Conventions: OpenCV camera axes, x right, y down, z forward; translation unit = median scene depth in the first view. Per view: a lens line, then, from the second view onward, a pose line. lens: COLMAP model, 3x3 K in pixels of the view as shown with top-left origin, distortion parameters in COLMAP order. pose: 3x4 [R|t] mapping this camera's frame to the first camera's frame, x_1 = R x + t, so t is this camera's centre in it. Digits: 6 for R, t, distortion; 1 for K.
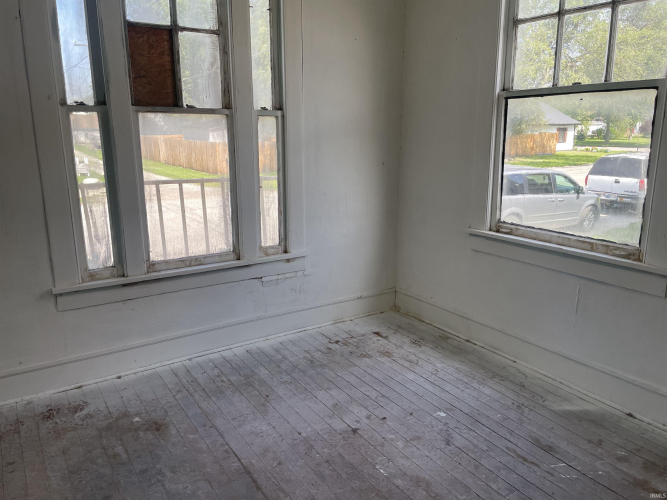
lens RADIAL K [[507.7, 0, 342.7], [0, 507.7, 243.7], [0, 0, 1]] dist [0.083760, -0.110253]
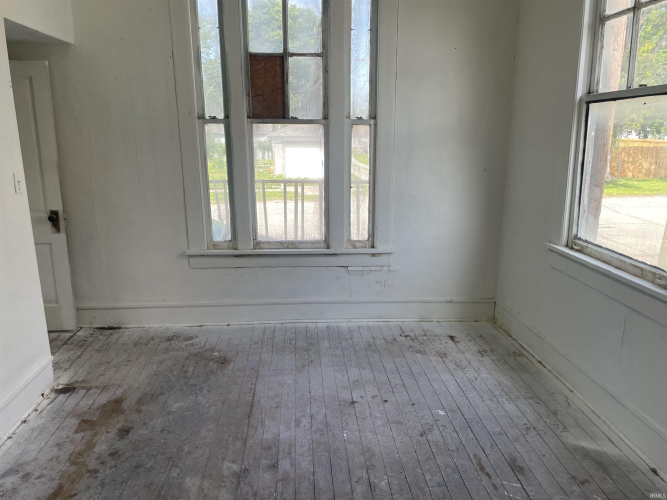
lens RADIAL K [[507.7, 0, 332.9], [0, 507.7, 257.4], [0, 0, 1]] dist [0.083760, -0.110253]
pose [[0.866693, 0.118380, -0.484592, 0.415380], [-0.111861, 0.992816, 0.042469, 0.001431], [0.486138, 0.017399, 0.873709, -0.016044]]
